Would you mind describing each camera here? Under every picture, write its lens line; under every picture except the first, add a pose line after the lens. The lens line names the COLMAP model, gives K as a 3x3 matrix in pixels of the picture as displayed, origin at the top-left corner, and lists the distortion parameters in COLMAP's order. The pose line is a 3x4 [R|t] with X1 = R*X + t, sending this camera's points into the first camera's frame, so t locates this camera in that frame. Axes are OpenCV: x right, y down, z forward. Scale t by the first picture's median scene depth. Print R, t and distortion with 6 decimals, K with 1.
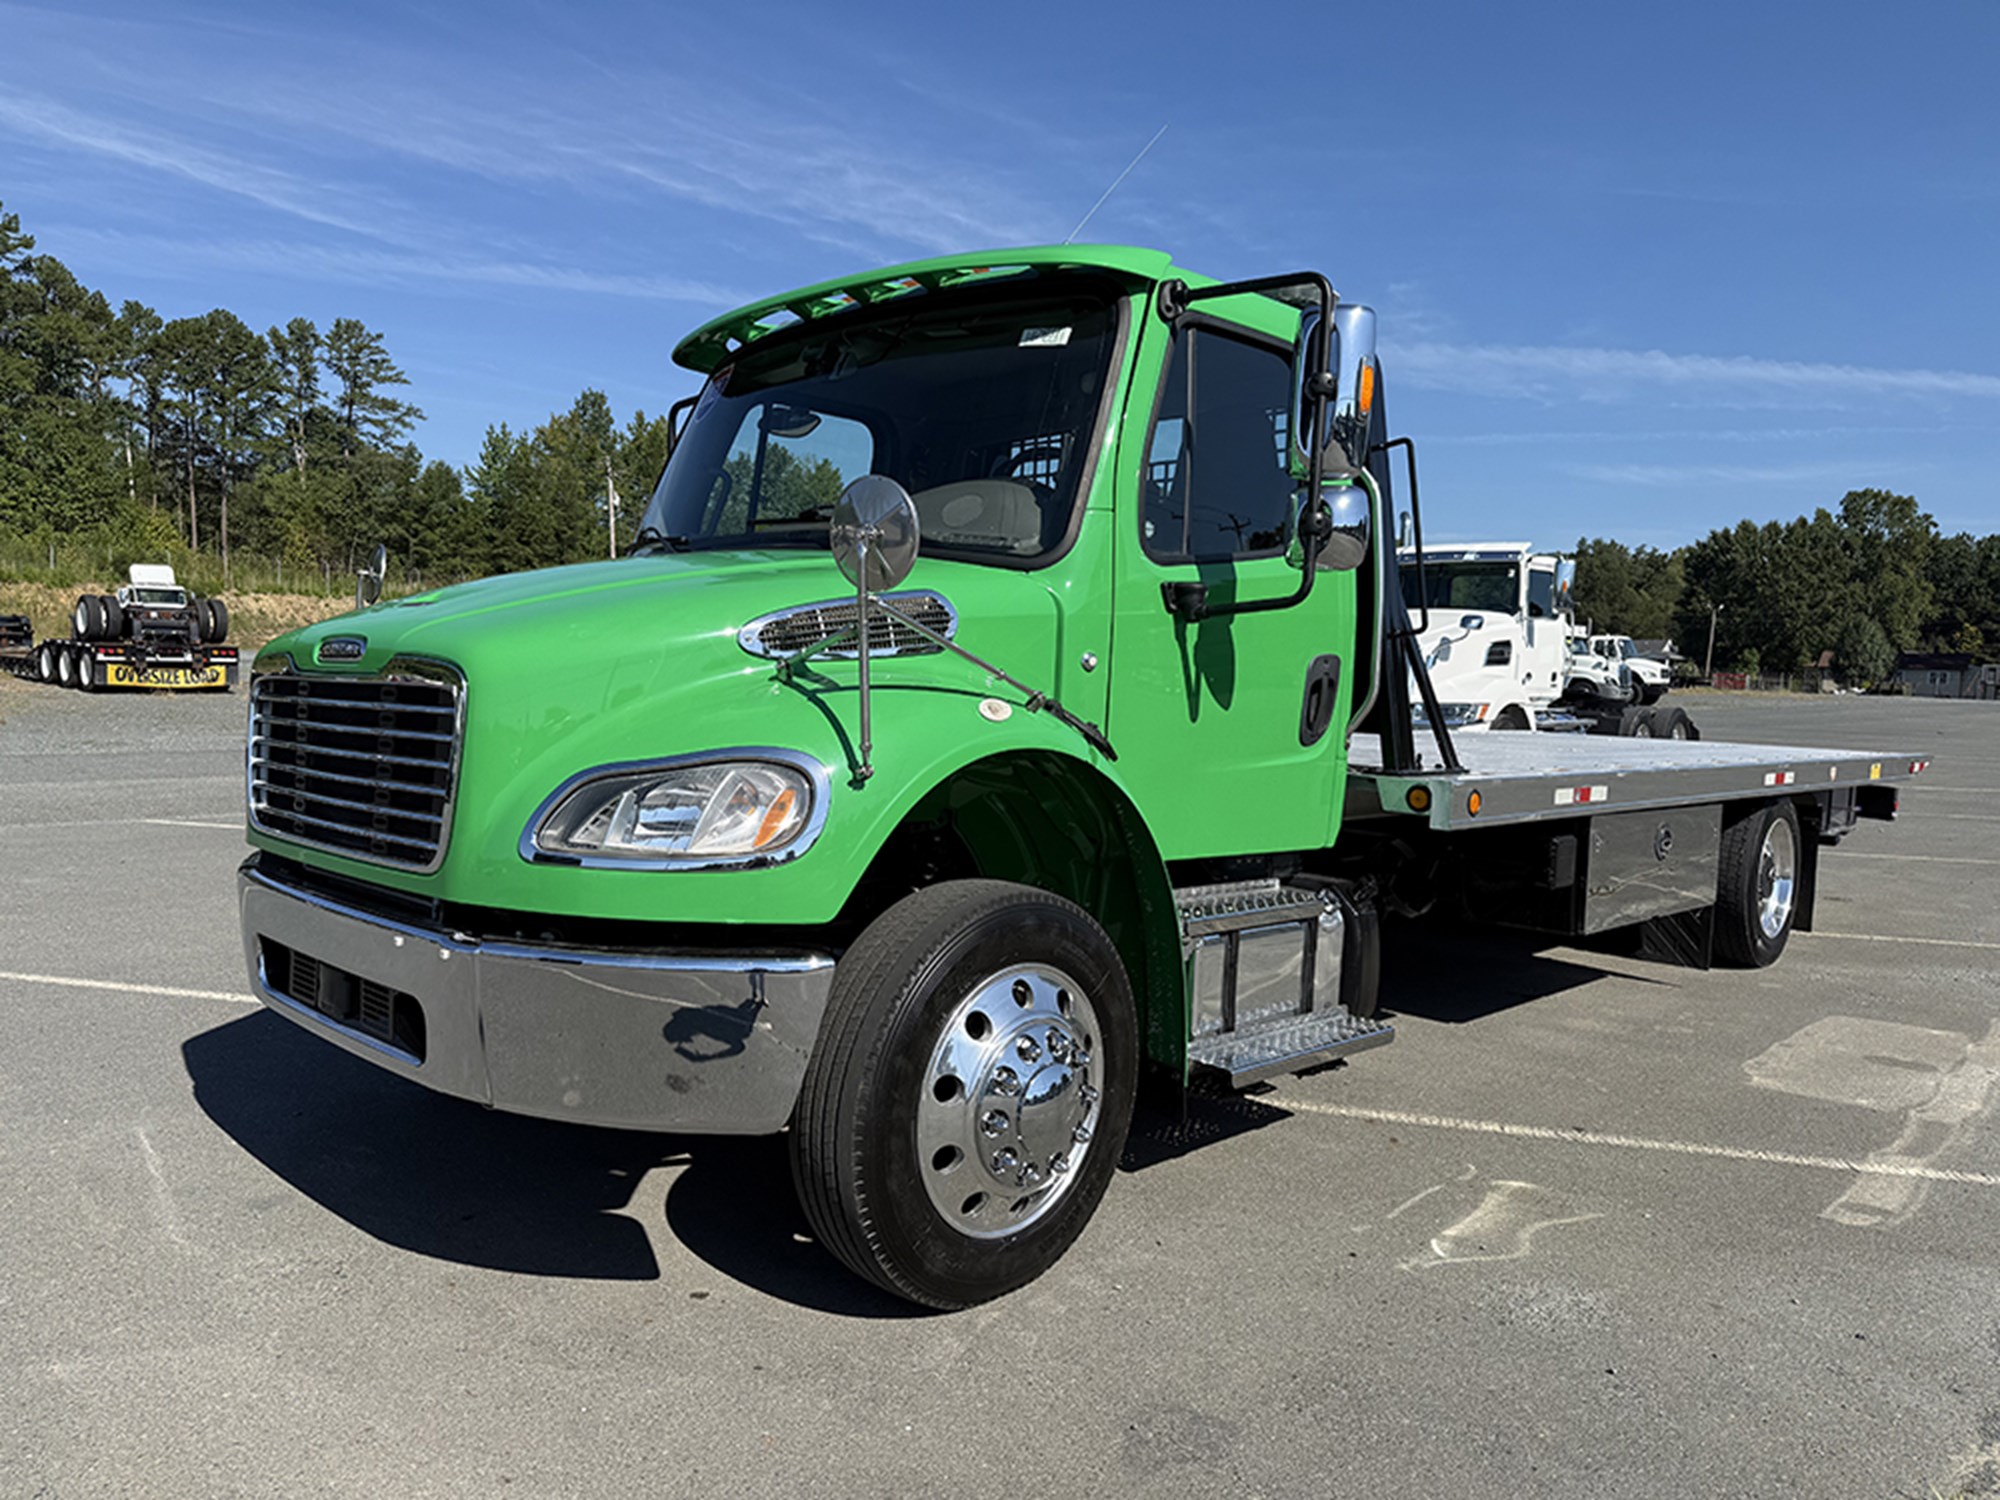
lens RADIAL K [[1461.7, 0, 1000.0], [0, 1461.7, 750.0], [0, 0, 1]] dist [0.006440, -0.003660]
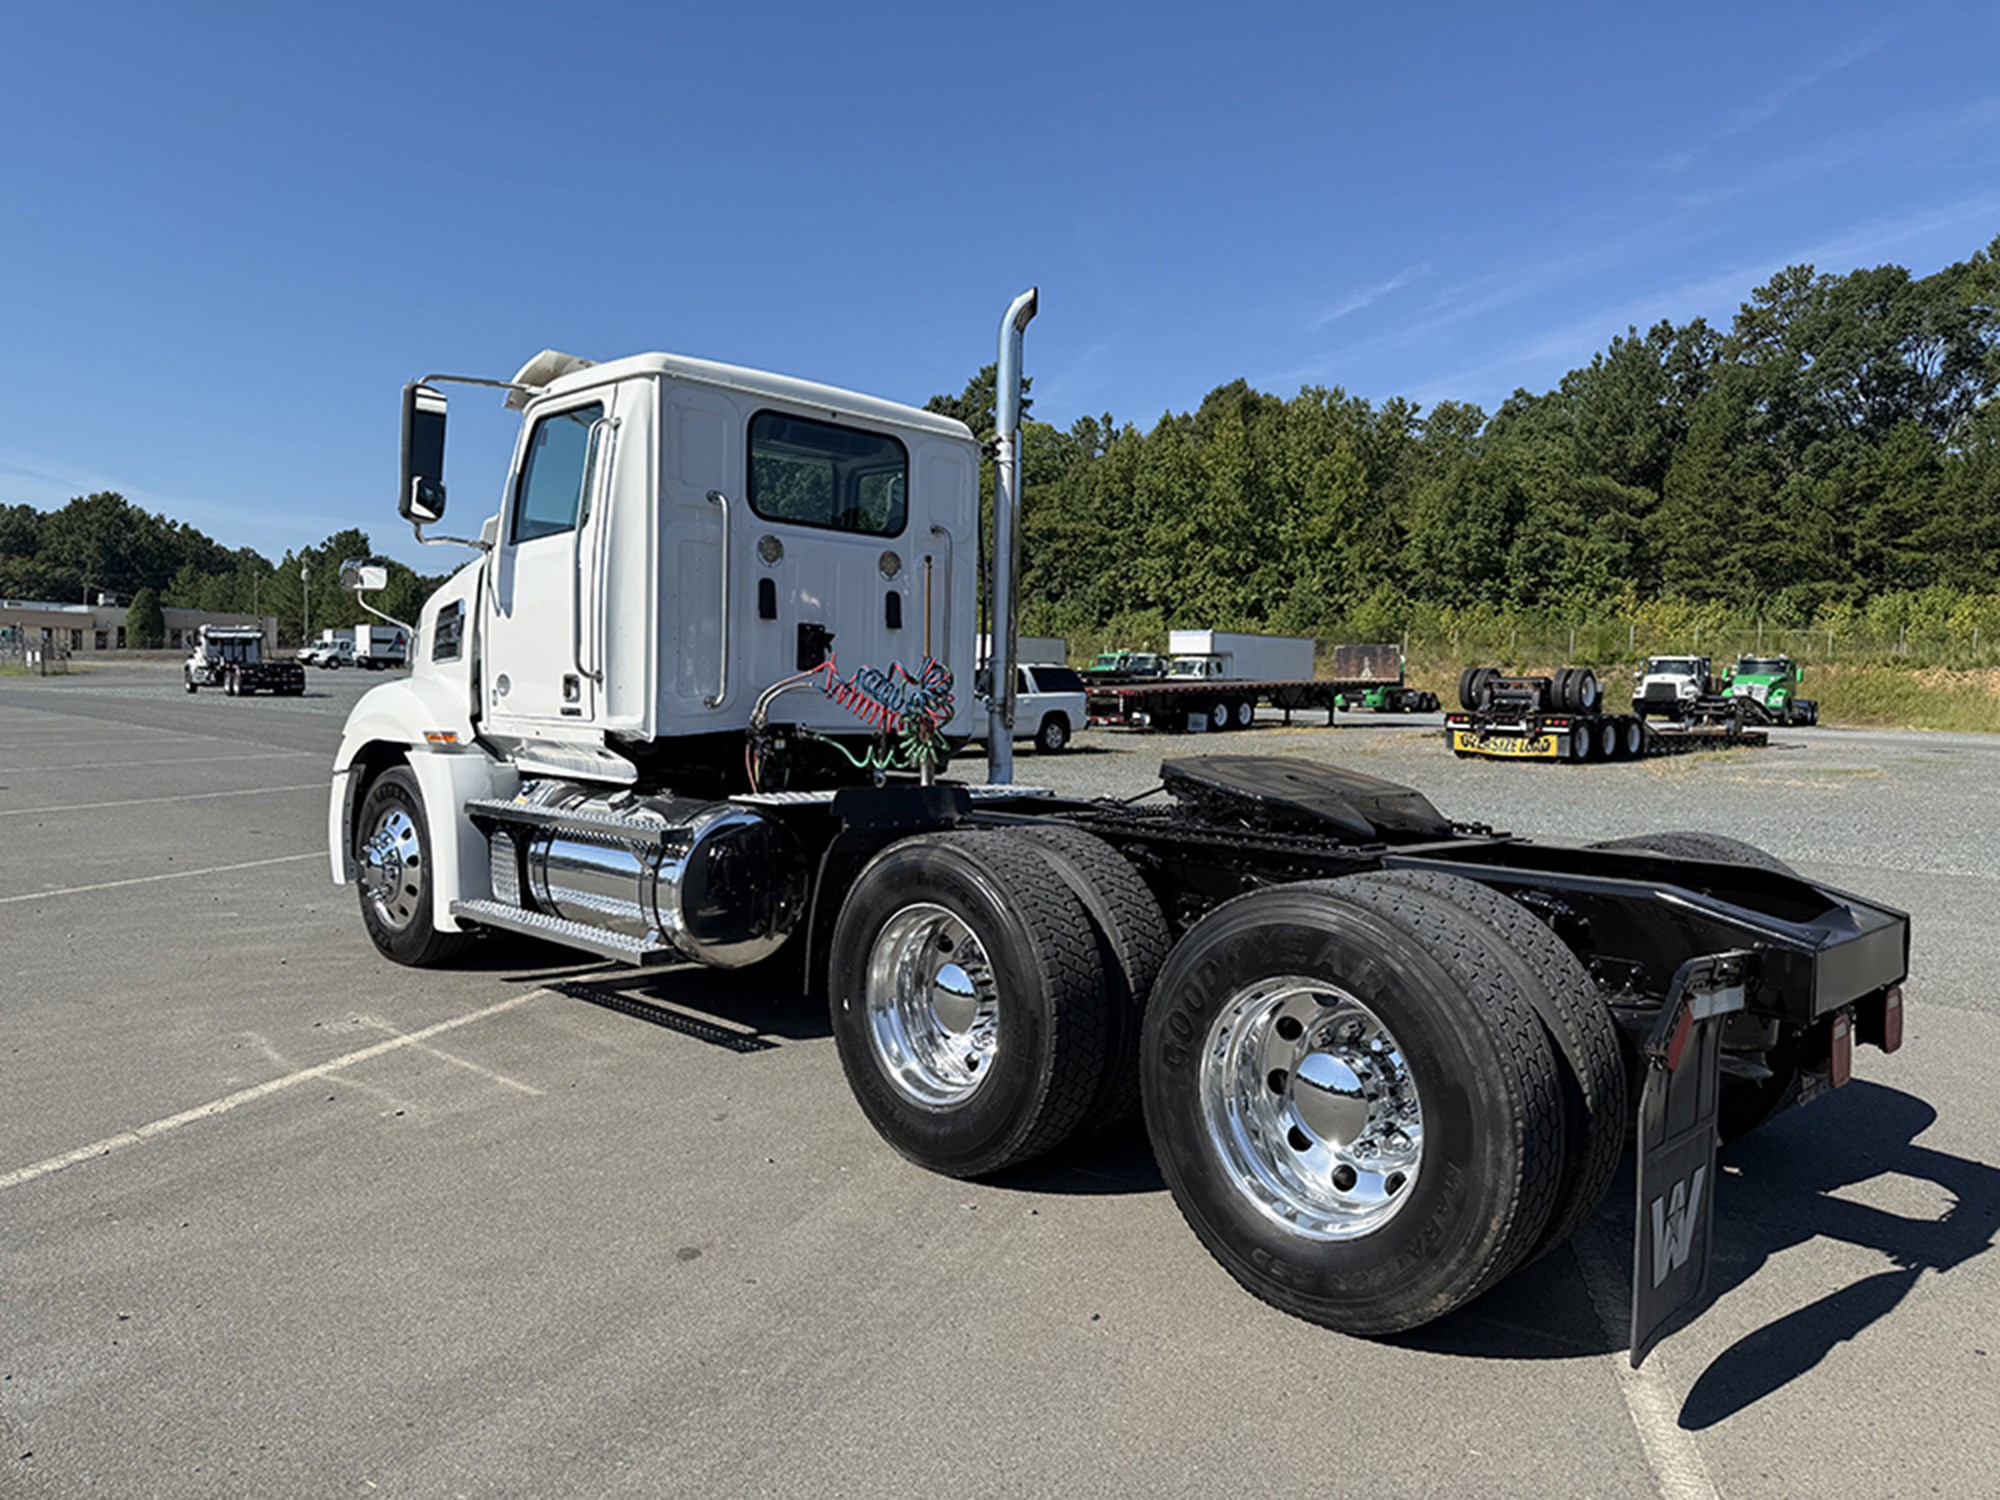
lens RADIAL K [[1442.8, 0, 976.1], [0, 1442.8, 756.3], [0, 0, 1]] dist [0.008729, -0.016882]
pose [[-0.040336, 0.016264, -0.999054, 0.132538], [-0.090874, 0.995664, 0.019878, -0.008237], [0.995045, 0.091590, -0.038683, 0.191540]]
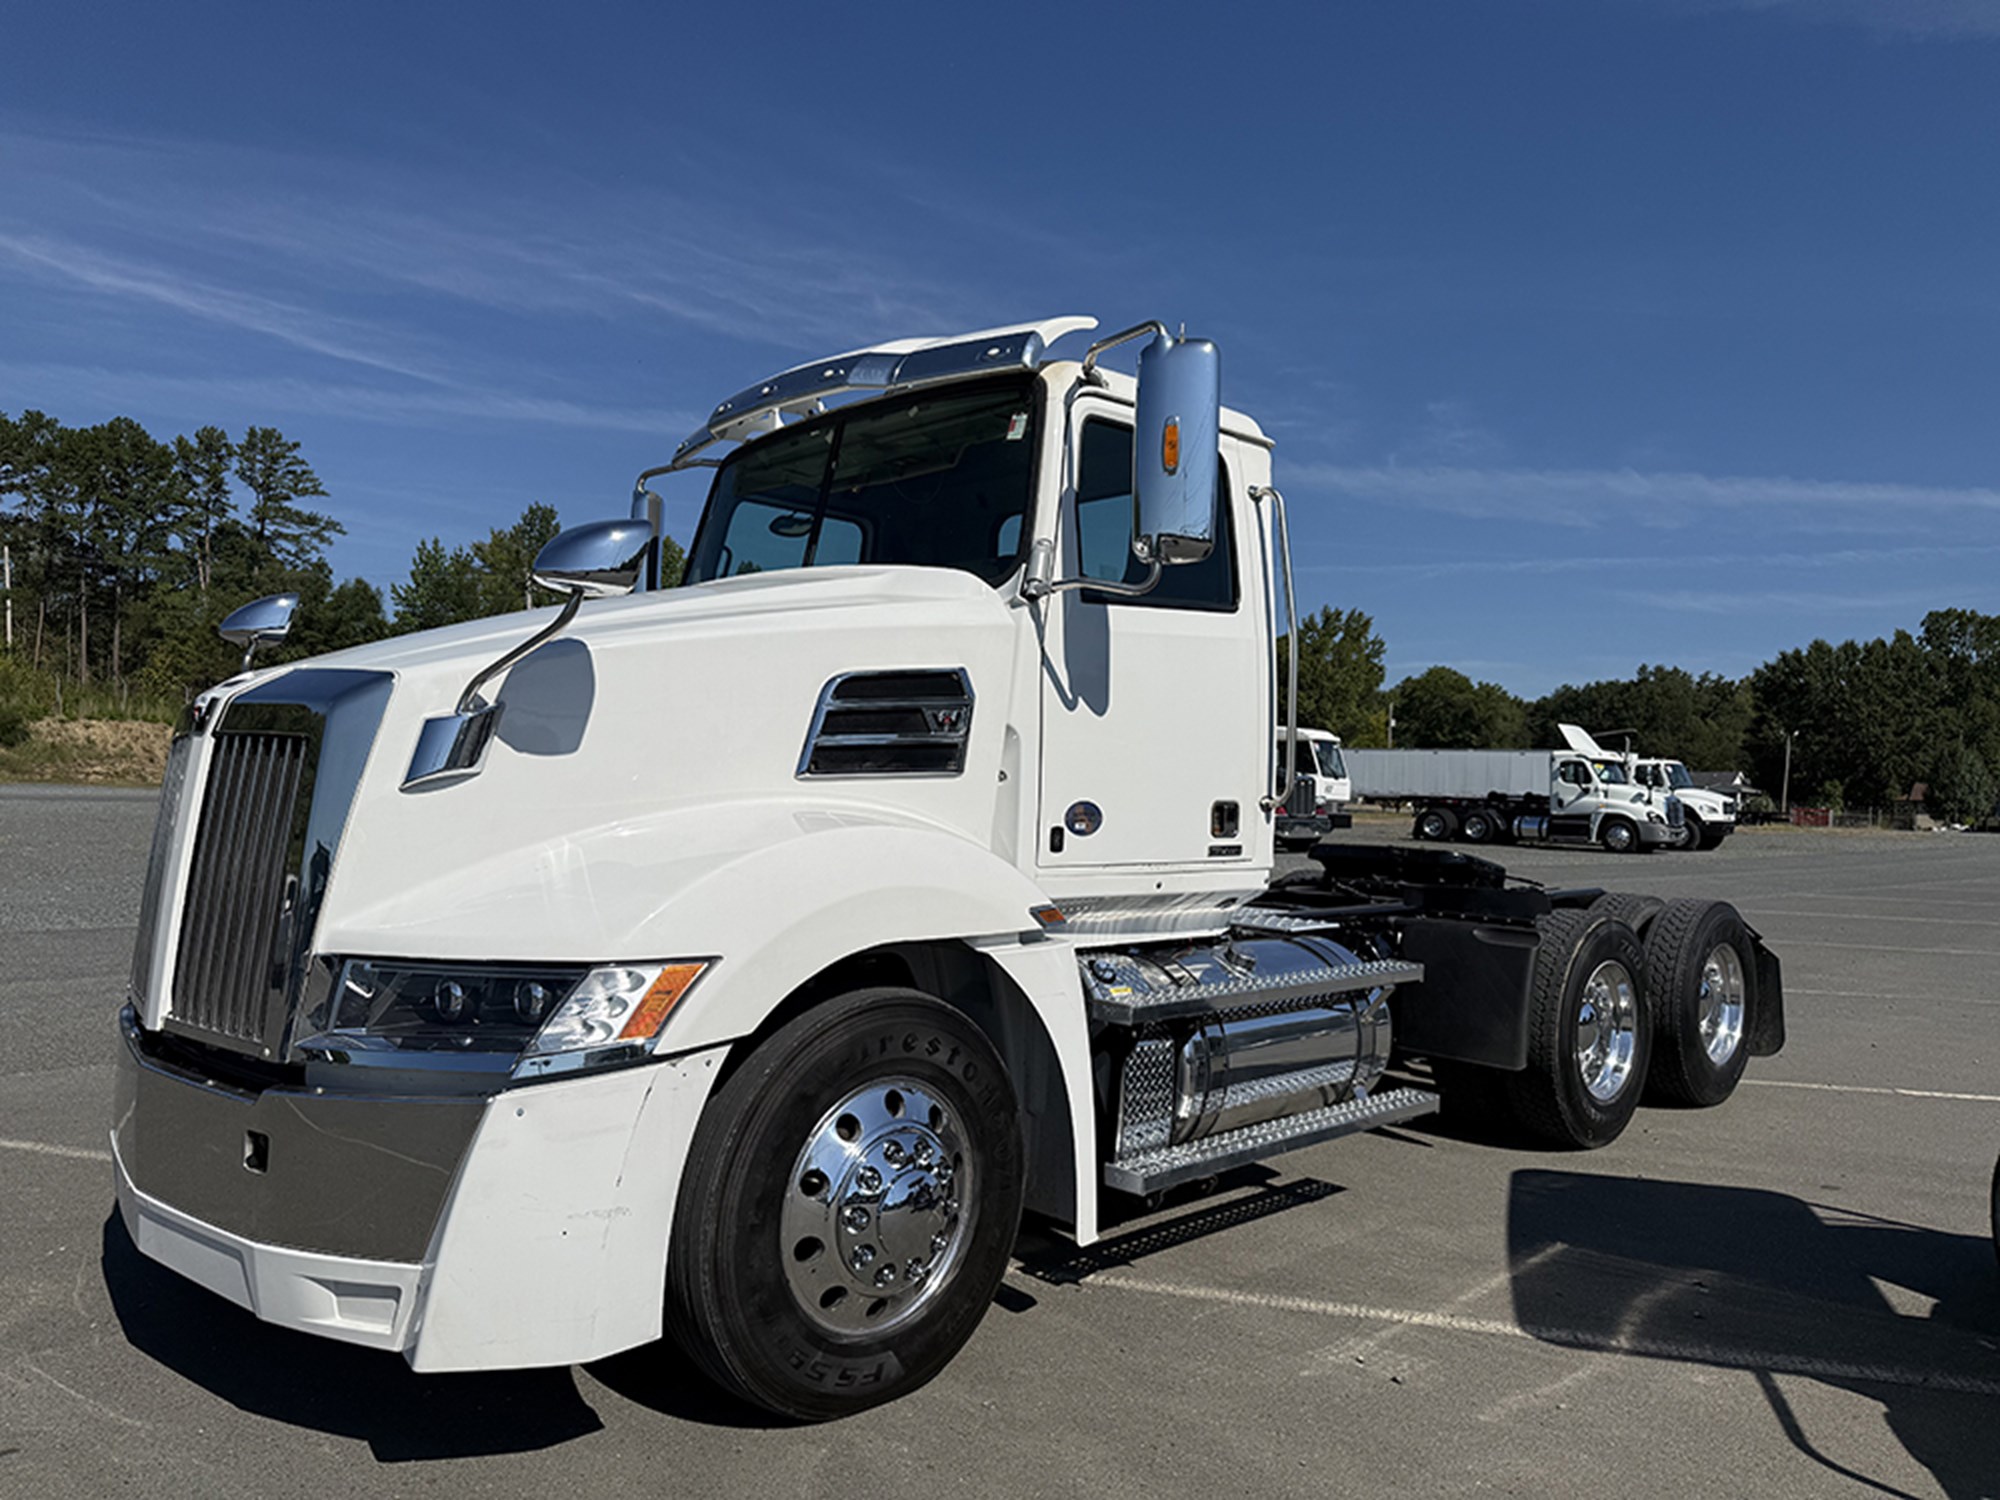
lens RADIAL K [[1461.7, 0, 1000.0], [0, 1461.7, 750.0], [0, 0, 1]] dist [0.006440, -0.003660]
pose [[0.999140, -0.003367, -0.041318, 0.053022], [-0.000471, 0.995710, -0.092531, -0.005794], [0.041452, 0.092471, 0.994852, 0.110541]]
